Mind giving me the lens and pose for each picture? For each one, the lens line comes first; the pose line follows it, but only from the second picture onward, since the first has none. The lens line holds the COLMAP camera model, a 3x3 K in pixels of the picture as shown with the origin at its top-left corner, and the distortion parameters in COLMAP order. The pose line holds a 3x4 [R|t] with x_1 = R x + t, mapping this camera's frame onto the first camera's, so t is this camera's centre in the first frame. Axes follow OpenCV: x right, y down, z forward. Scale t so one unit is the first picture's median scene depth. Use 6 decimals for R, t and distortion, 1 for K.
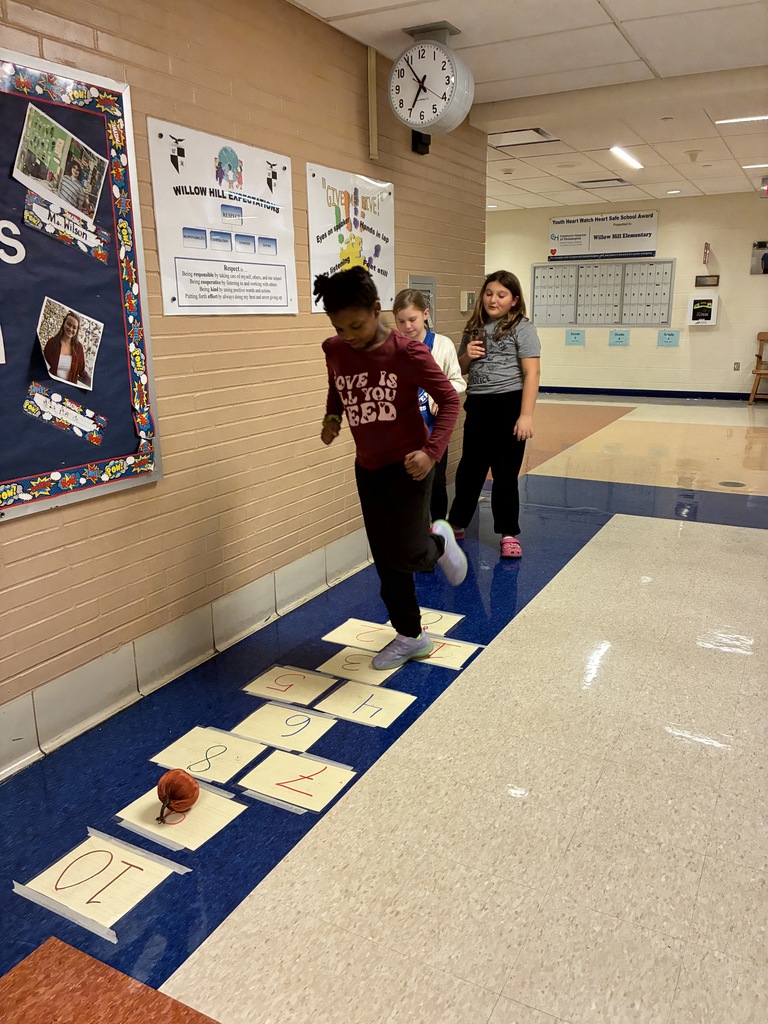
lens RADIAL K [[778.7, 0, 384.0], [0, 778.7, 512.0], [0, 0, 1]] dist [0.003062, 0.000520]
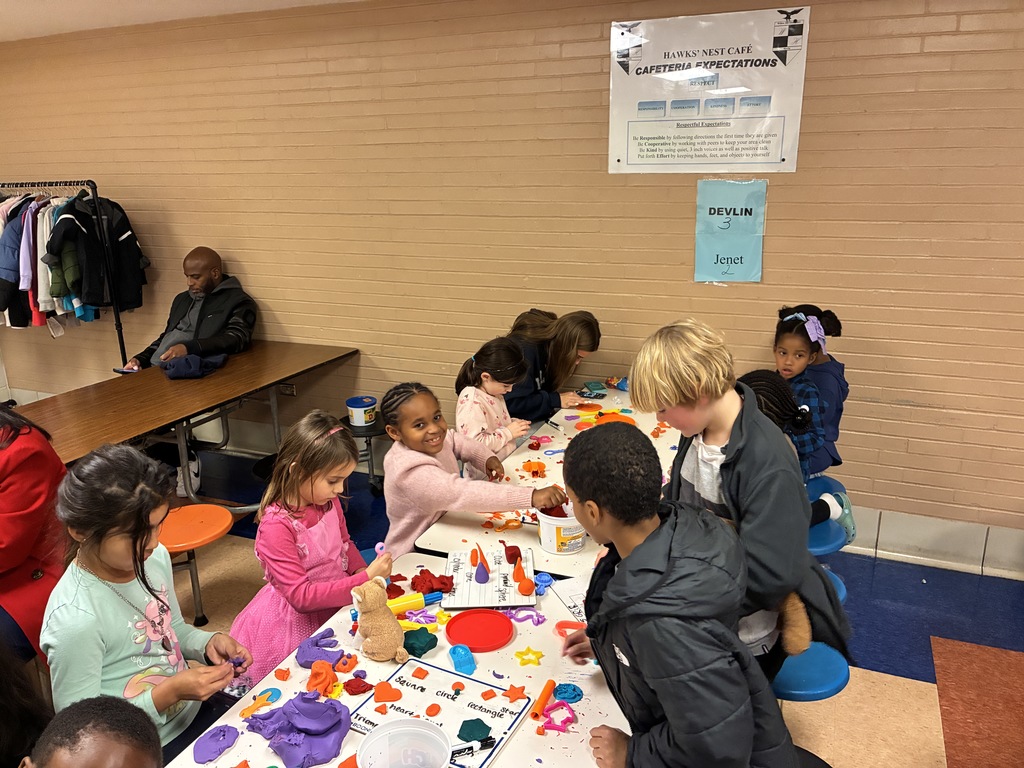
lens RADIAL K [[778.7, 0, 512.0], [0, 778.7, 384.0], [0, 0, 1]] dist [0.003062, 0.000520]
pose [[0.095895, 0.207913, -0.973435, 0.980289], [-0.274873, 0.945447, 0.174857, -0.098755], [0.956687, 0.250803, 0.147813, 0.712451]]
